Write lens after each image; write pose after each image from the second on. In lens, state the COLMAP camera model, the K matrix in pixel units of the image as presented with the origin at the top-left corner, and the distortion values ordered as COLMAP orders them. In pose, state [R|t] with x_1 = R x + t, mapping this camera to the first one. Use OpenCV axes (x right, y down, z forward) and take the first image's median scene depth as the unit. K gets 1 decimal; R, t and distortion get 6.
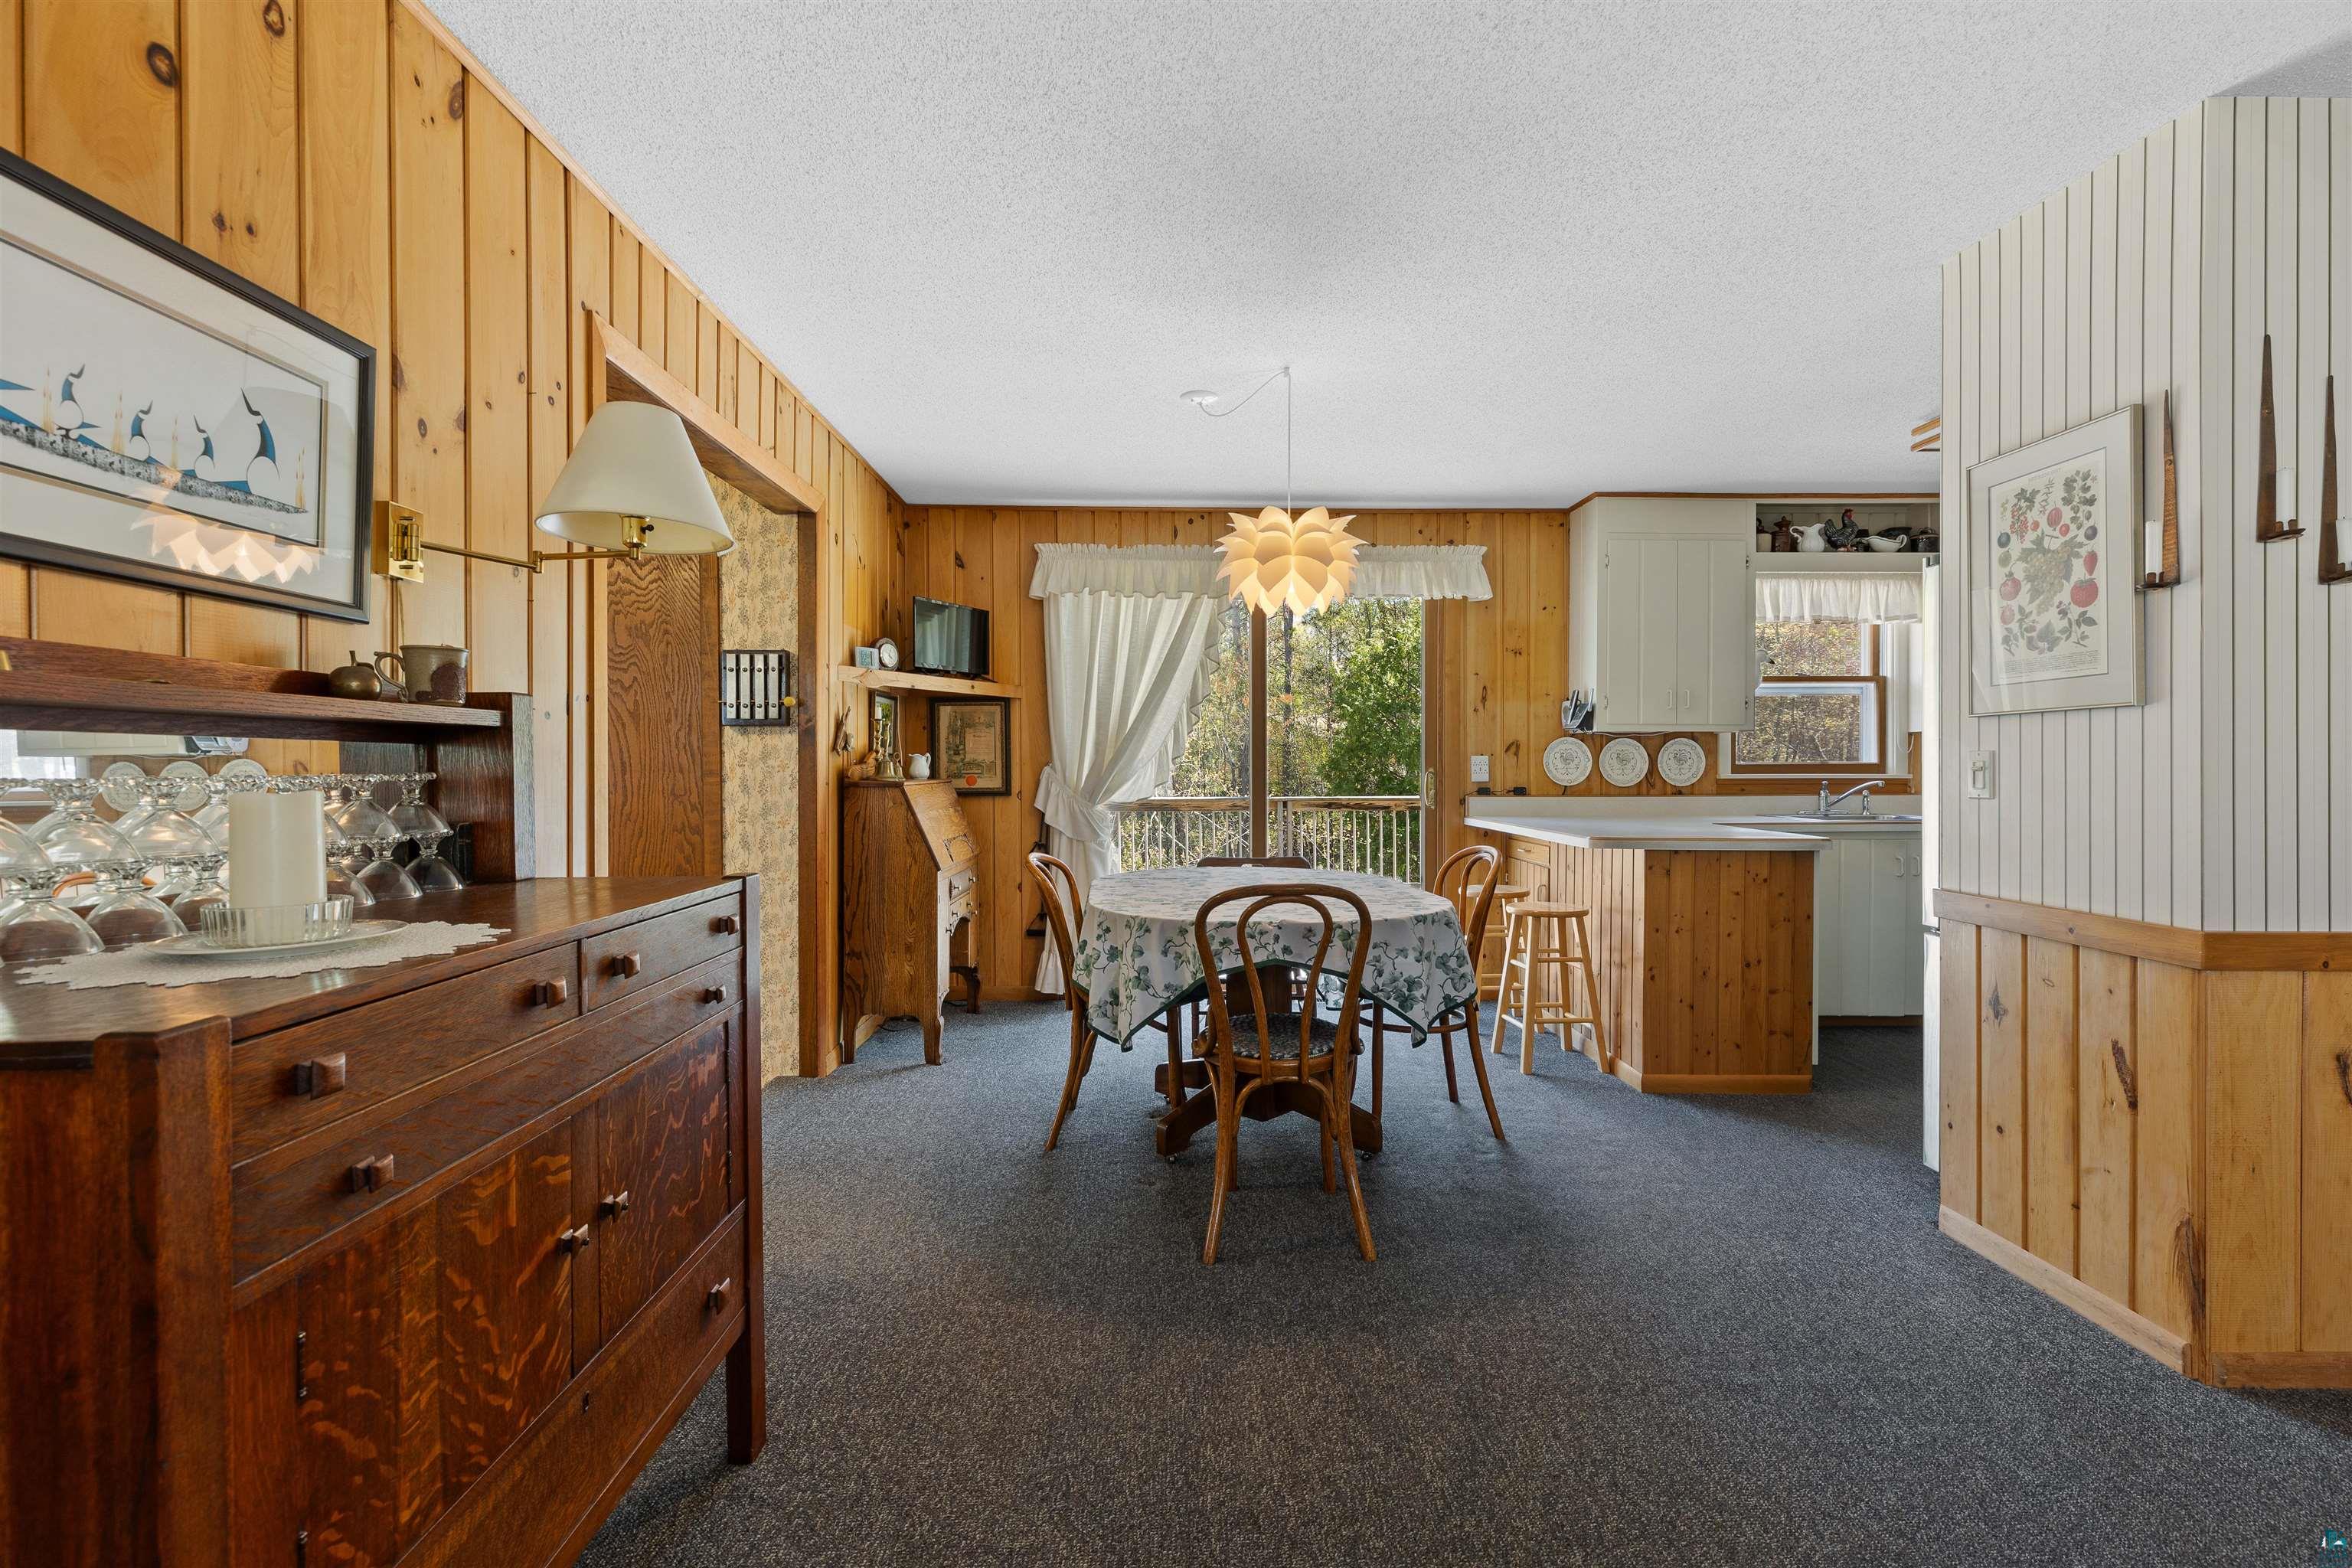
lens RADIAL K [[1059.4, 0, 1167.5], [0, 1059.4, 777.4], [0, 0, 1]] dist [0.002656, 0.000492]
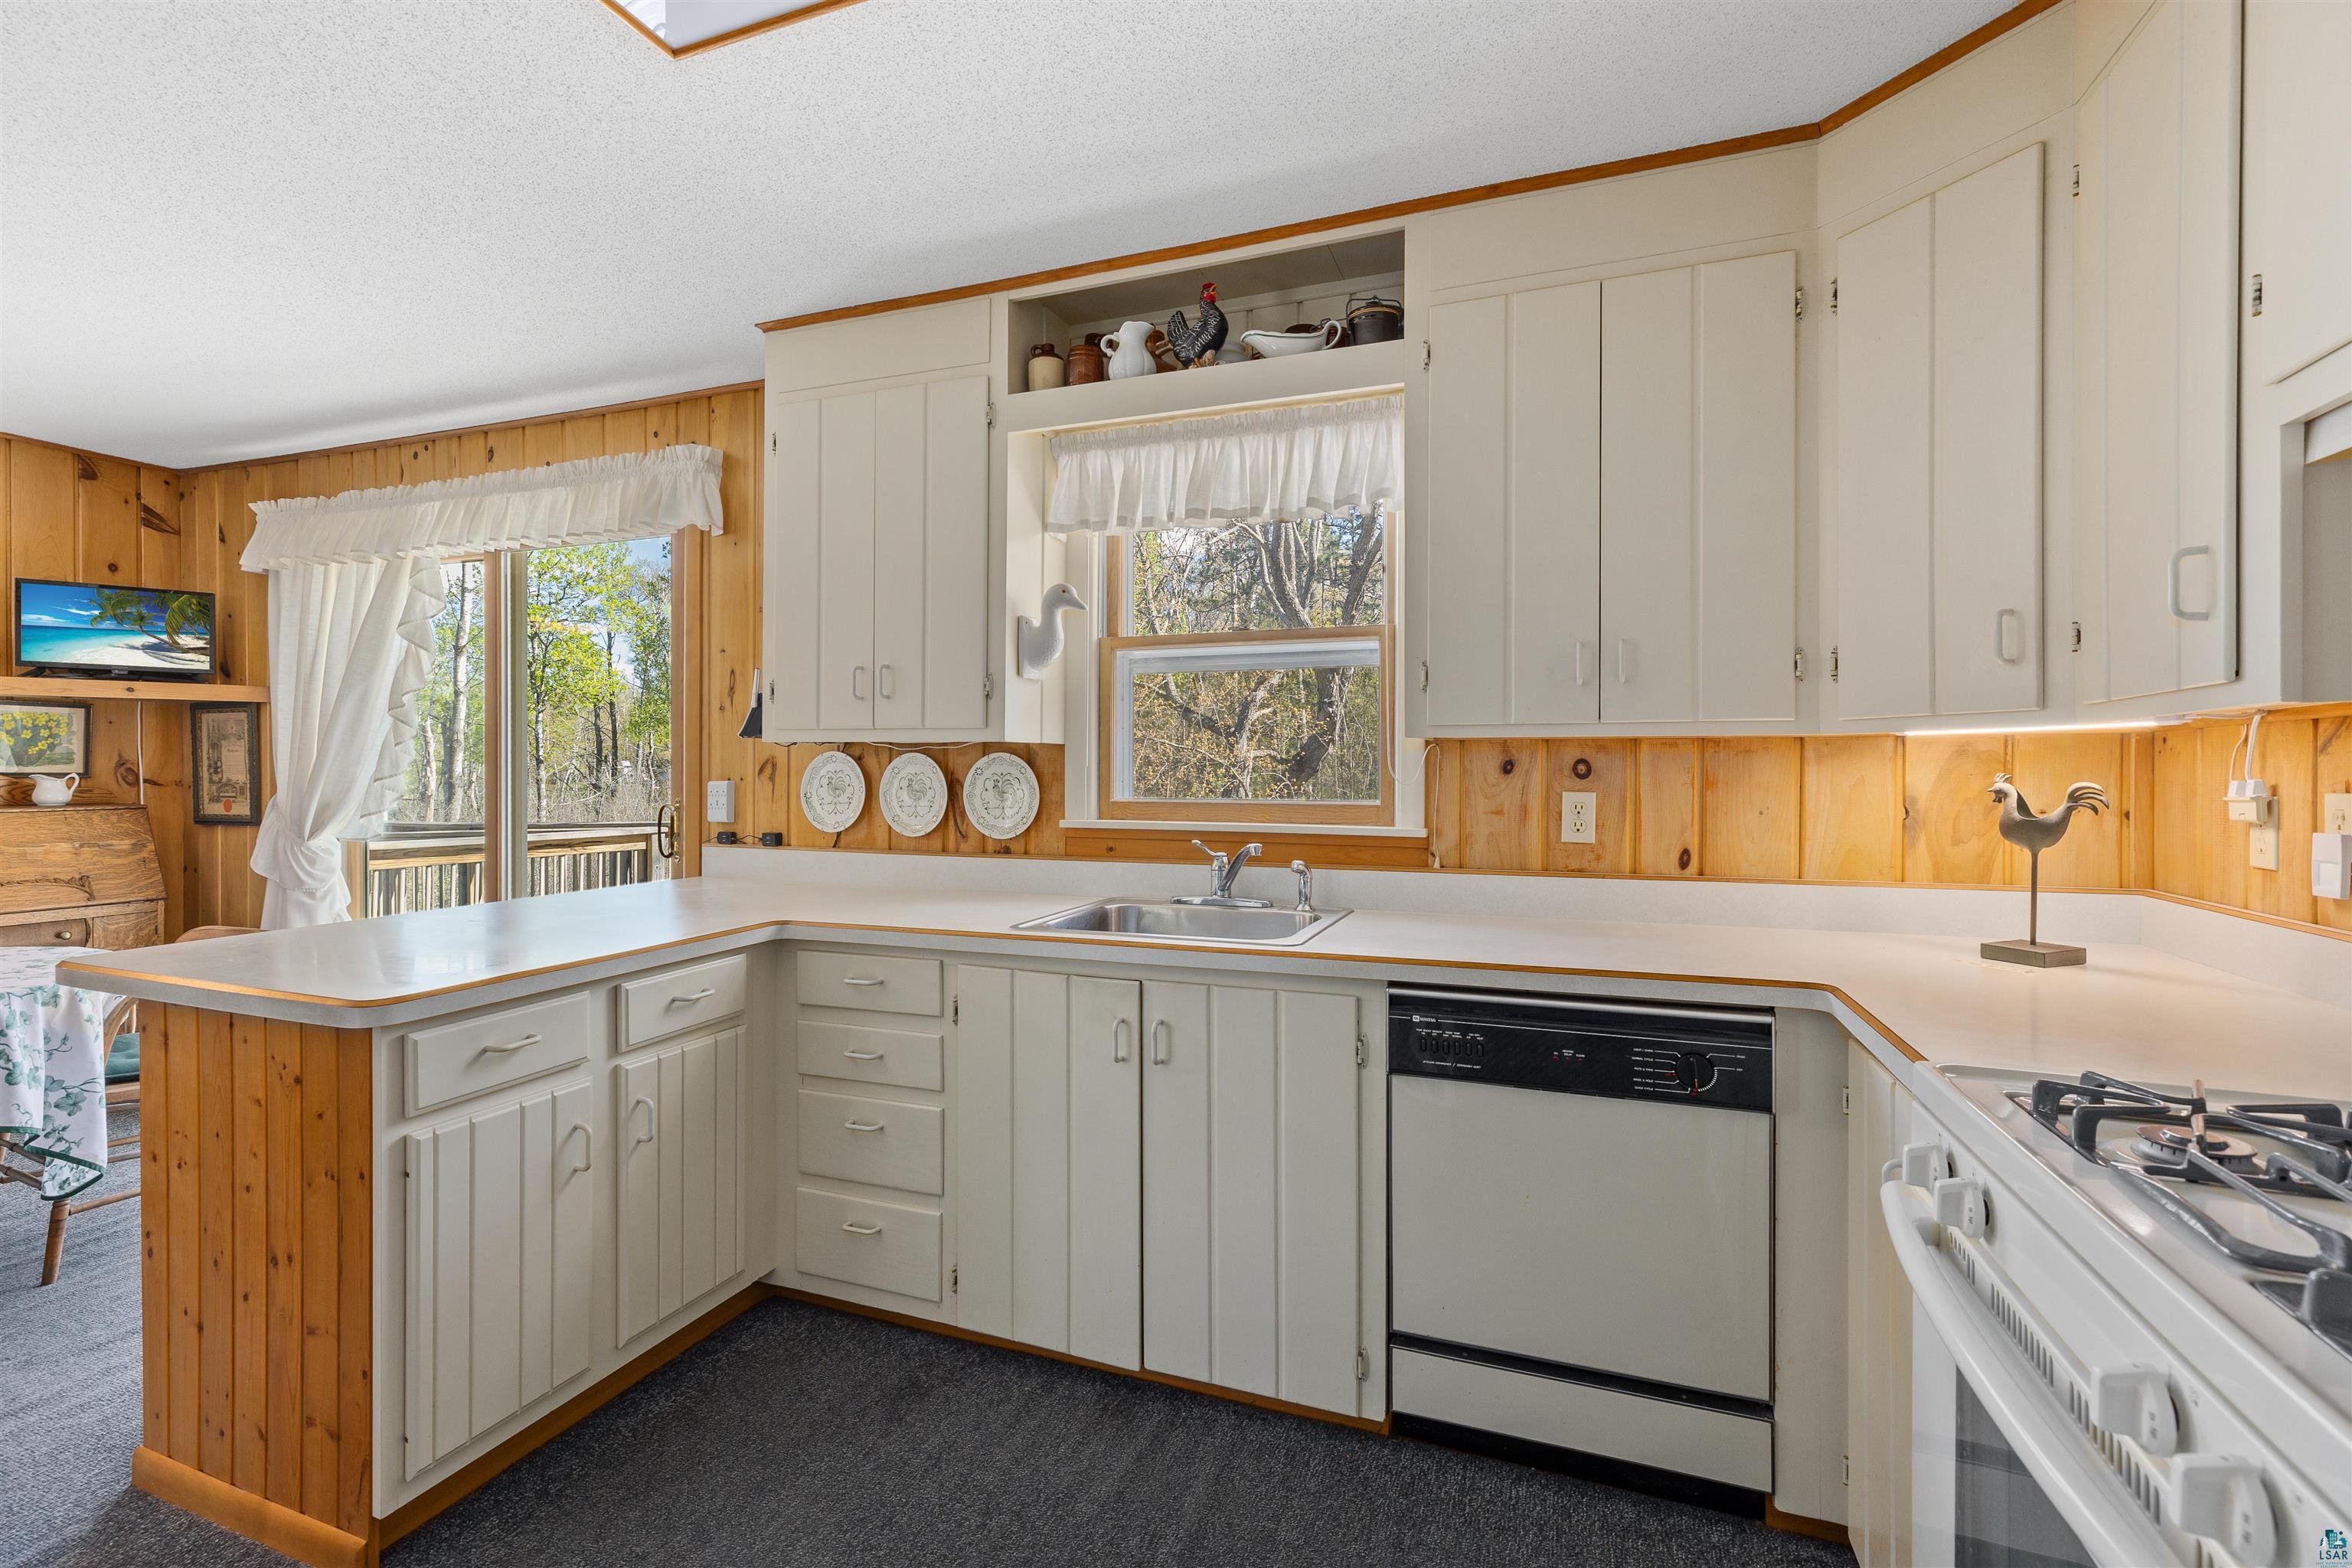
lens RADIAL K [[1059.4, 0, 1167.5], [0, 1059.4, 777.4], [0, 0, 1]] dist [0.002656, 0.000492]
pose [[0.919050, 0.009354, -0.394031, 0.798970], [-0.010231, 0.999948, -0.000125, -0.025645], [0.394009, 0.004146, 0.919097, 0.540797]]
